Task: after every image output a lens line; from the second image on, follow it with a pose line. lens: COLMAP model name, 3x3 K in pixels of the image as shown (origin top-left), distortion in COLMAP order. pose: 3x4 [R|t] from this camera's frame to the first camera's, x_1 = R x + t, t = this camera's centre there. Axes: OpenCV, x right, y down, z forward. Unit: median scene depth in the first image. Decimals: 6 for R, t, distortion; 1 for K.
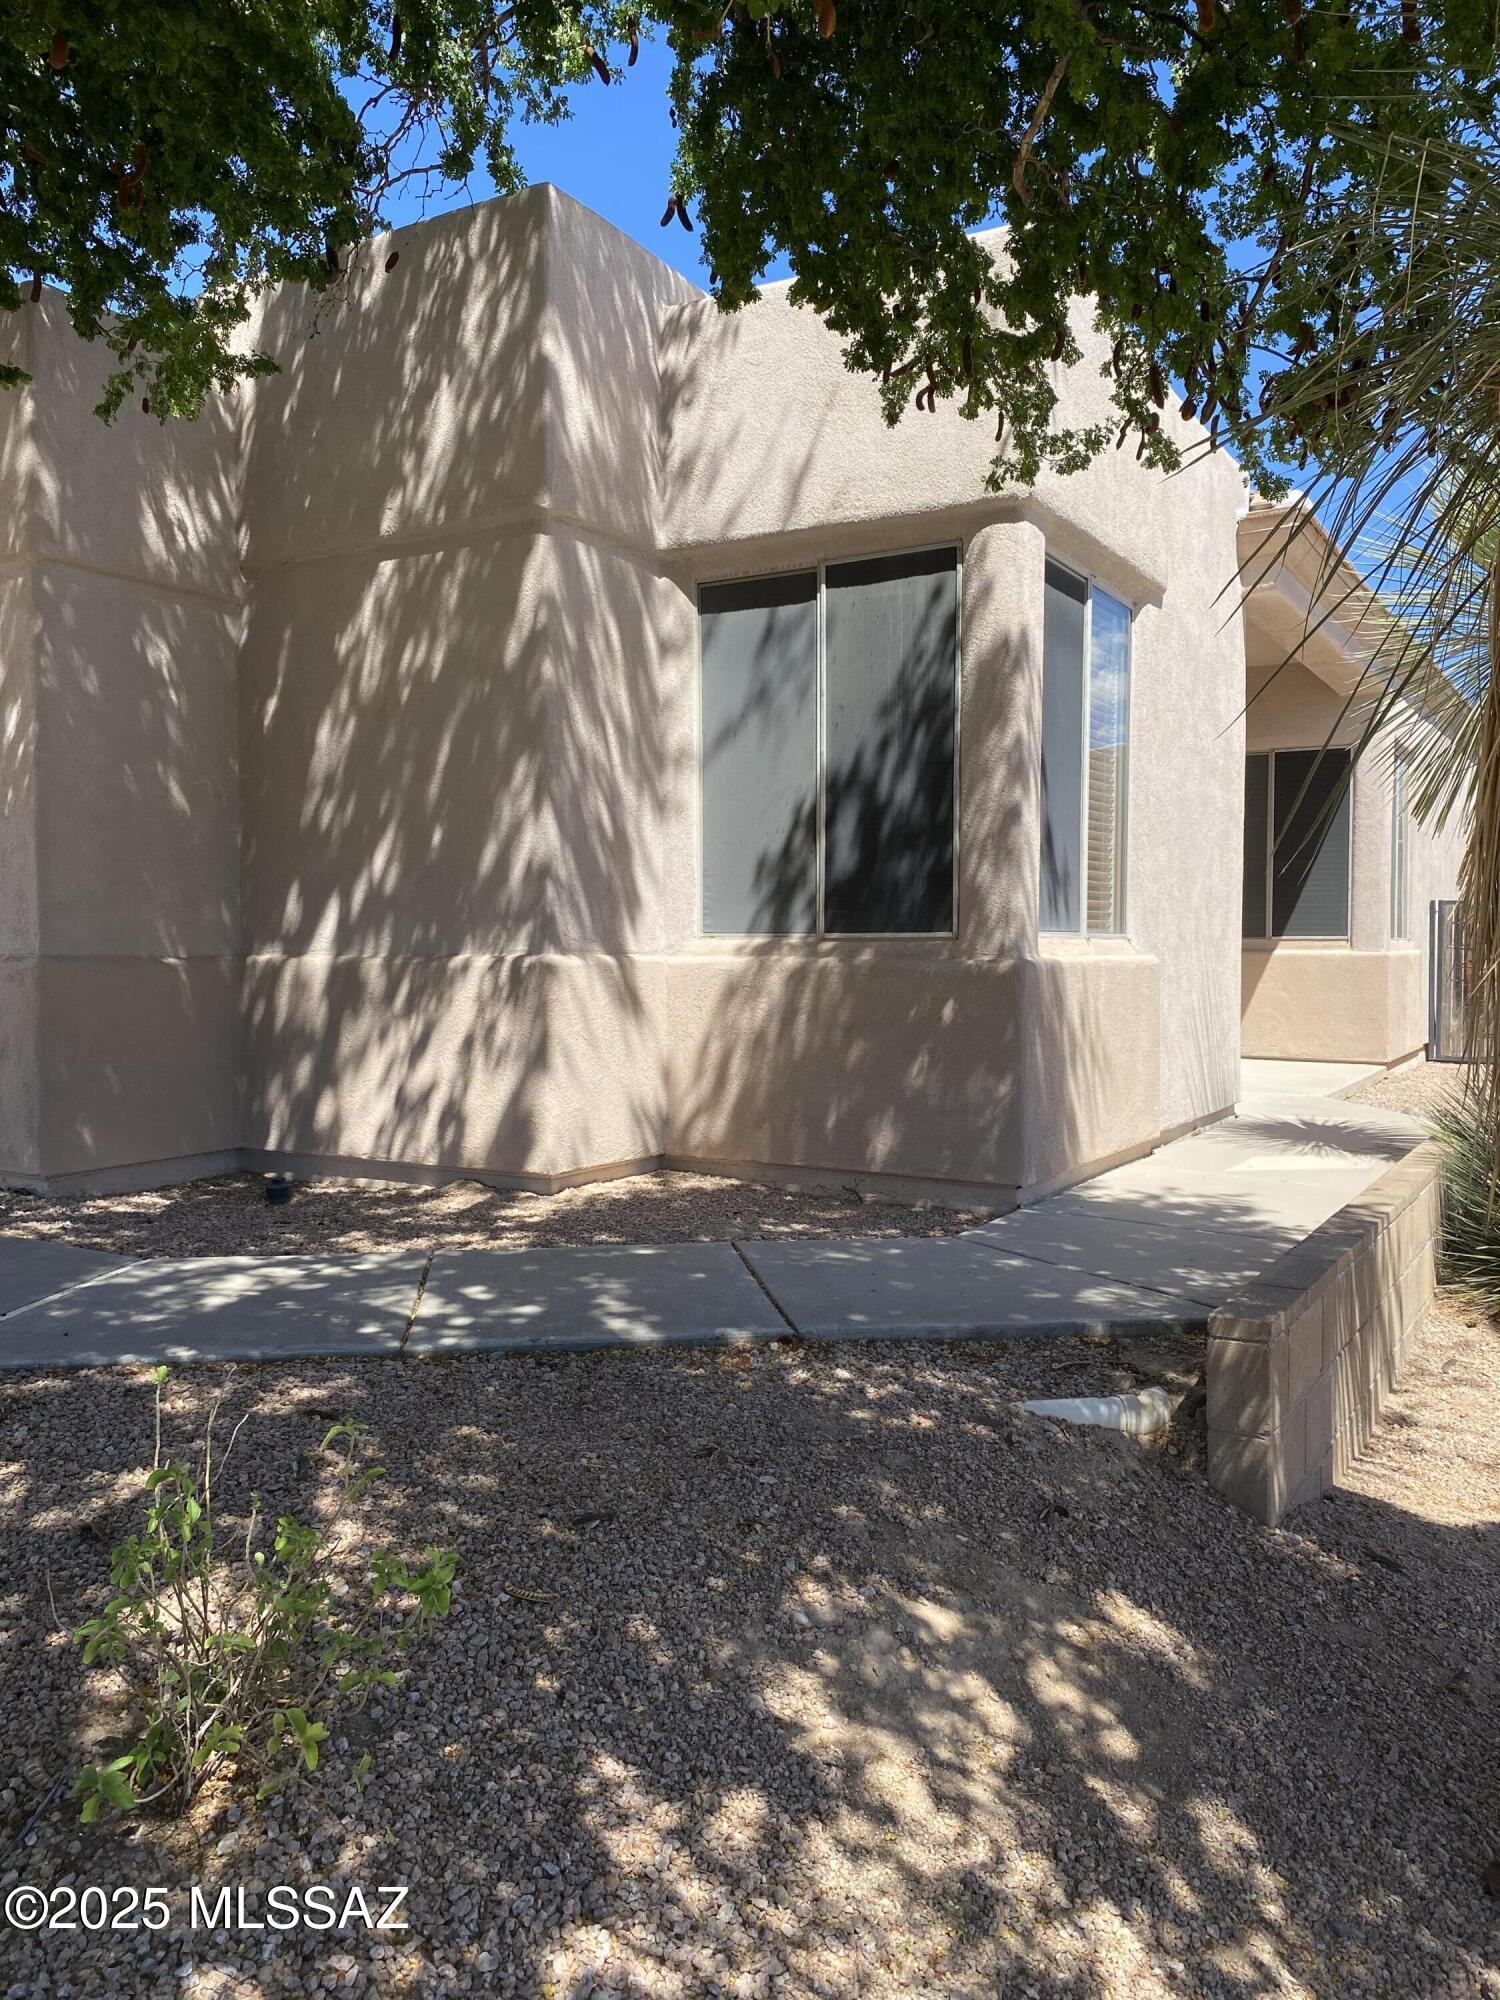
lens RADIAL K [[1502.9, 0, 751.4], [0, 1502.9, 1012.5], [0, 0, 1]] dist [0.038293, -0.054044]
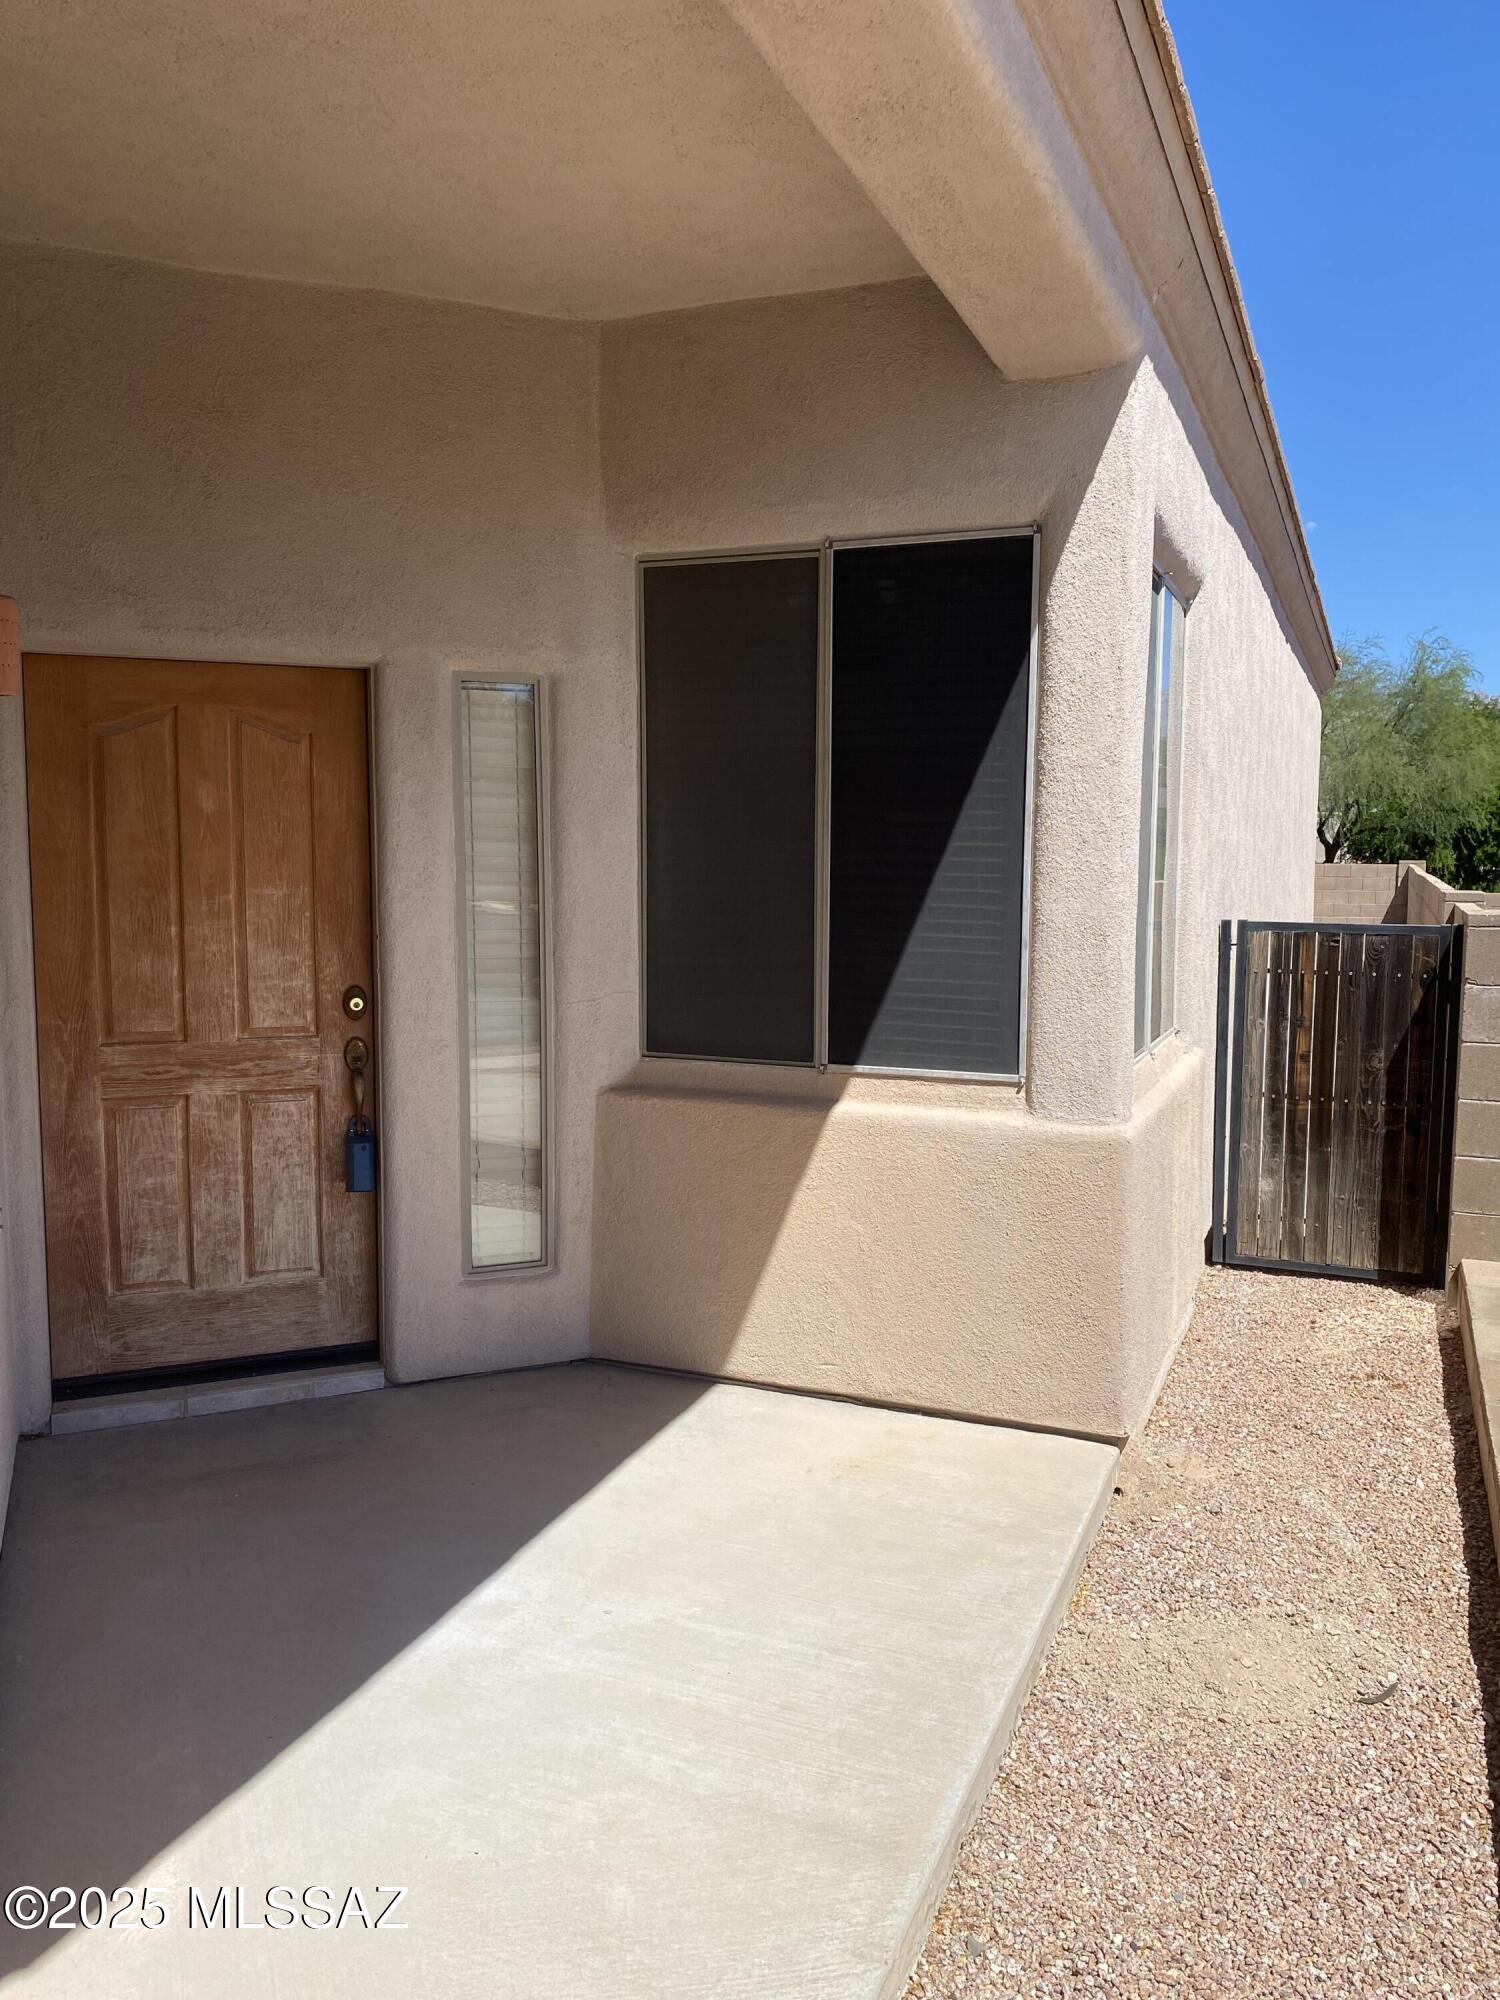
lens RADIAL K [[1502.9, 0, 751.2], [0, 1502.9, 997.2], [0, 0, 1]] dist [0.038293, -0.054044]
pose [[0.988825, -0.017329, 0.148069, 0.272448], [0.007547, 0.997767, 0.066370, -0.091099], [-0.148888, -0.064511, 0.986748, 0.642991]]
